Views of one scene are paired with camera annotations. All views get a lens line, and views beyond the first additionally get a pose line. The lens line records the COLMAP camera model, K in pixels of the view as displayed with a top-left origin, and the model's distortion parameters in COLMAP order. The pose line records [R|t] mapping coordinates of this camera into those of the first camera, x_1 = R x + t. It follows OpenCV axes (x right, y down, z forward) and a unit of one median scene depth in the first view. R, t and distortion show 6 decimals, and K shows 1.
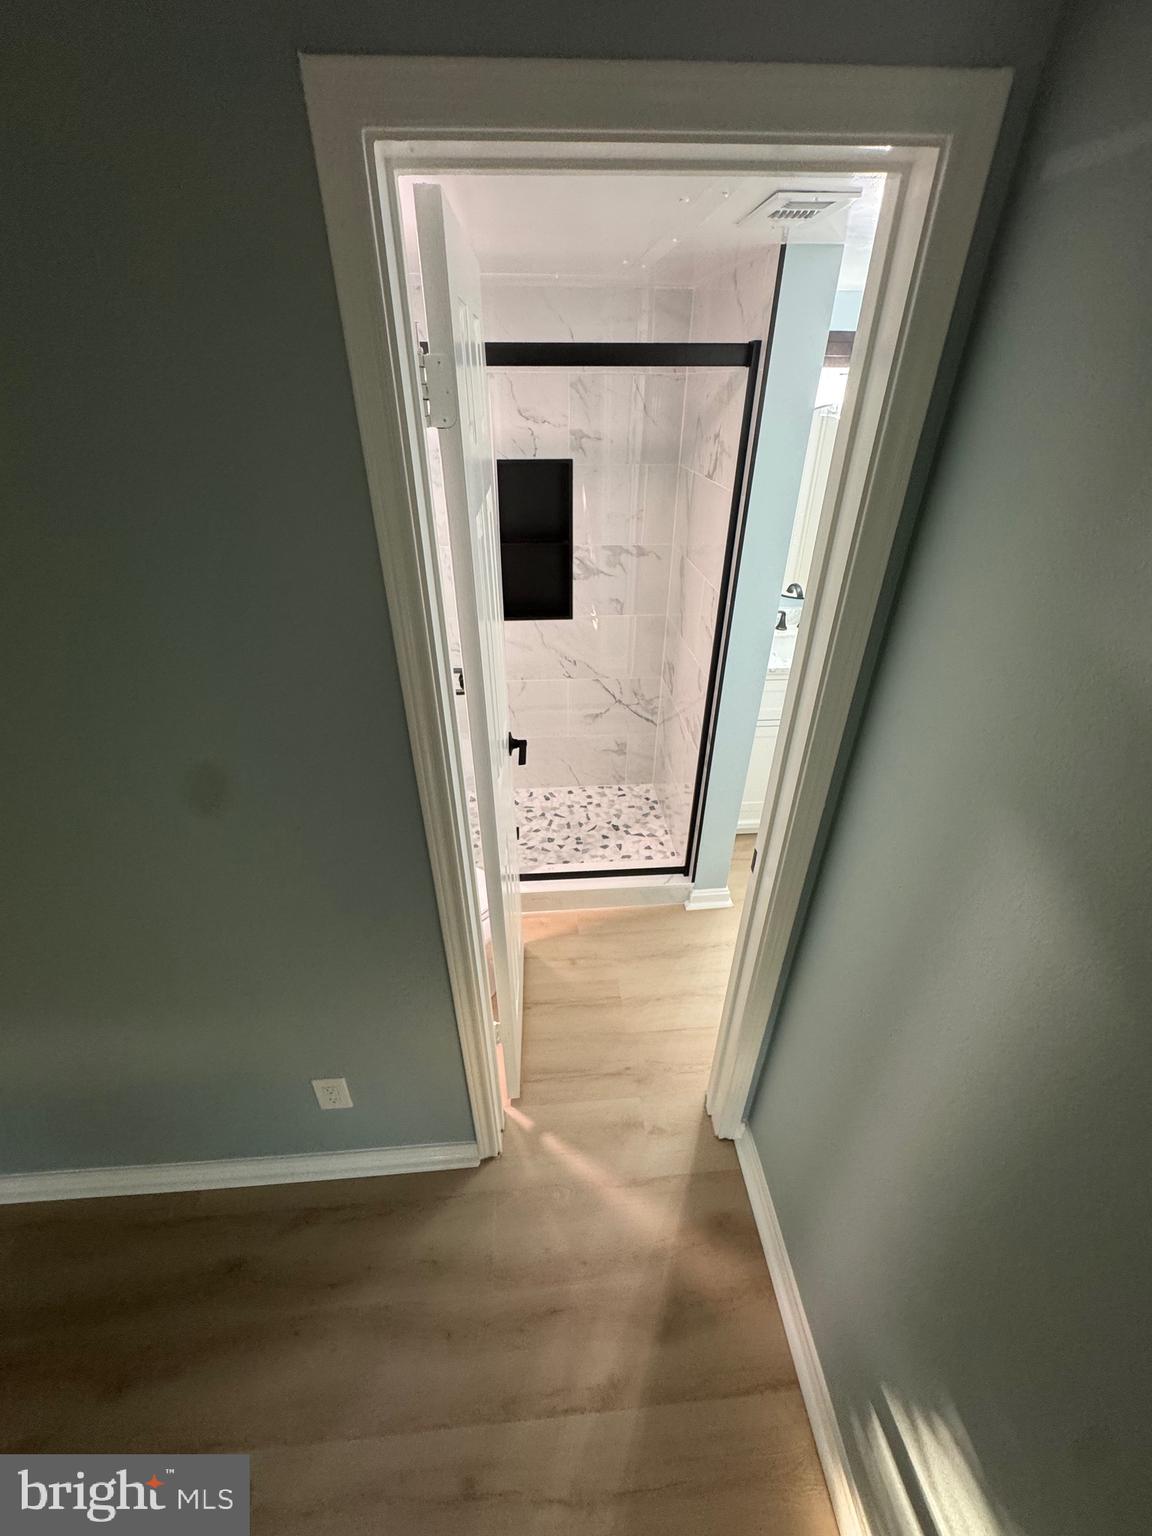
lens RADIAL K [[615.7, 0, 574.1], [0, 615.7, 769.9], [0, 0, 1]] dist [-0.009539, -0.000173]
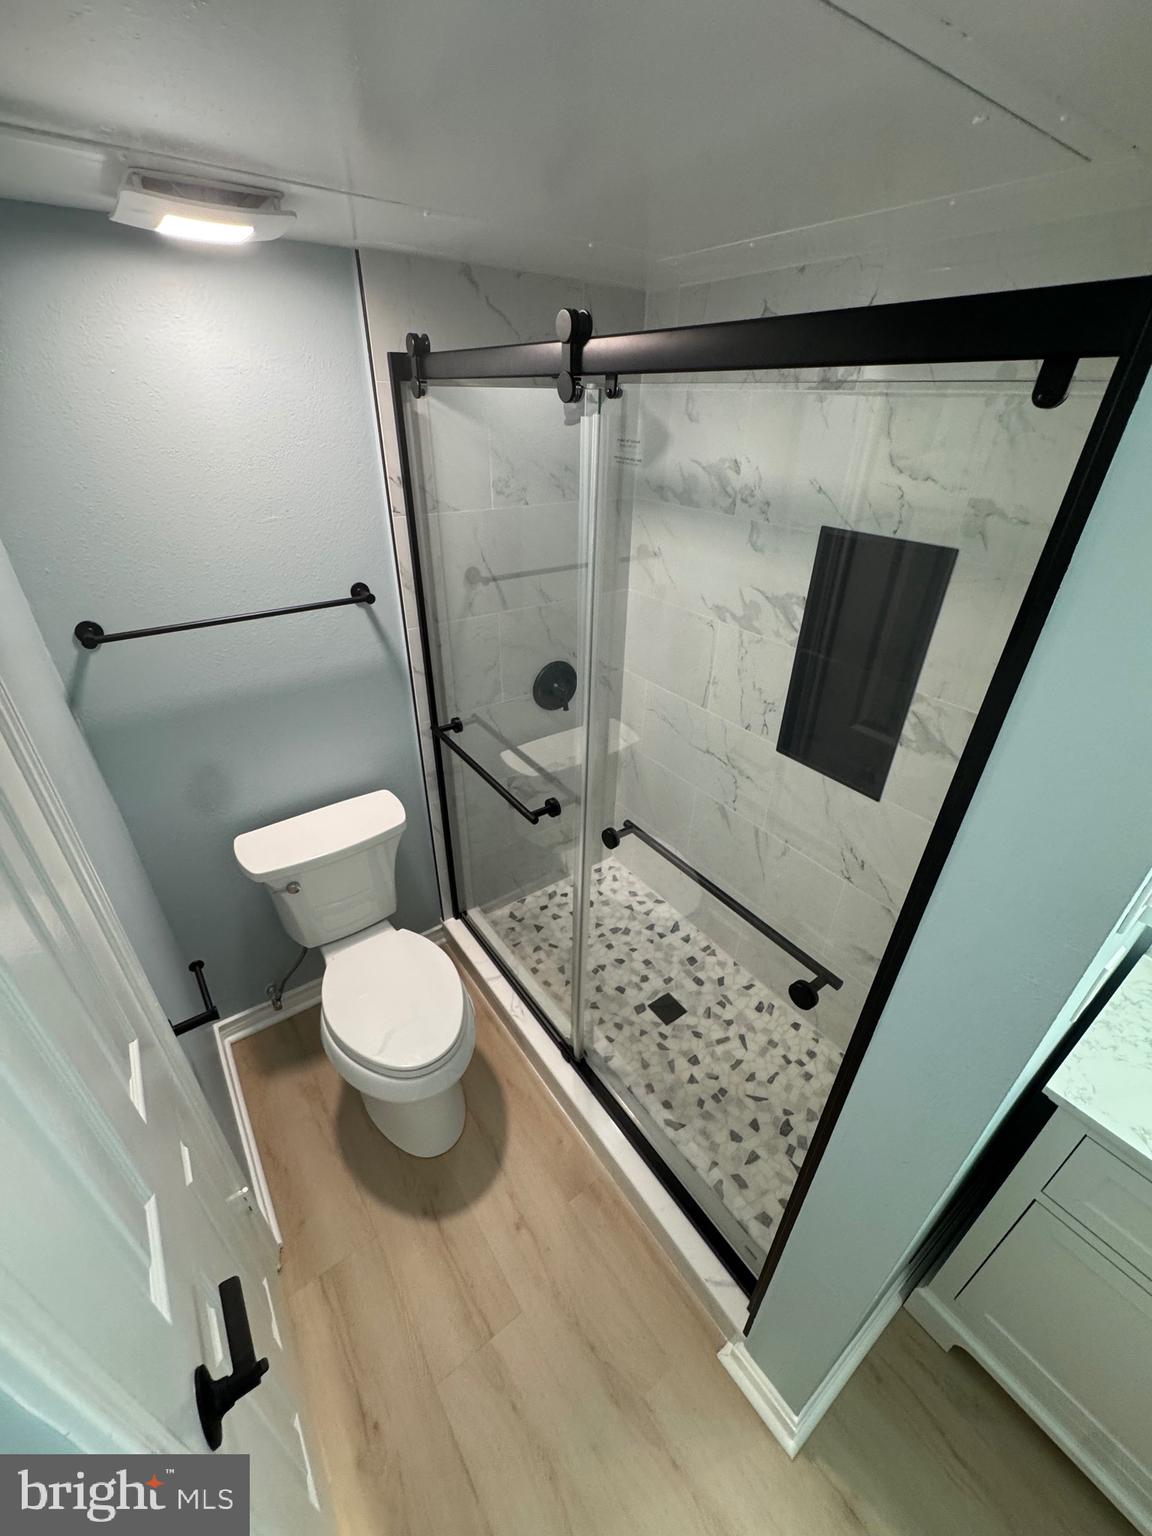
lens RADIAL K [[615.7, 0, 573.6], [0, 615.7, 764.4], [0, 0, 1]] dist [-0.009539, -0.000173]
pose [[0.521866, 0.437256, -0.732436, 0.250404], [-0.464972, 0.865673, 0.185501, -0.237899], [0.715162, 0.243756, 0.655078, 0.375175]]
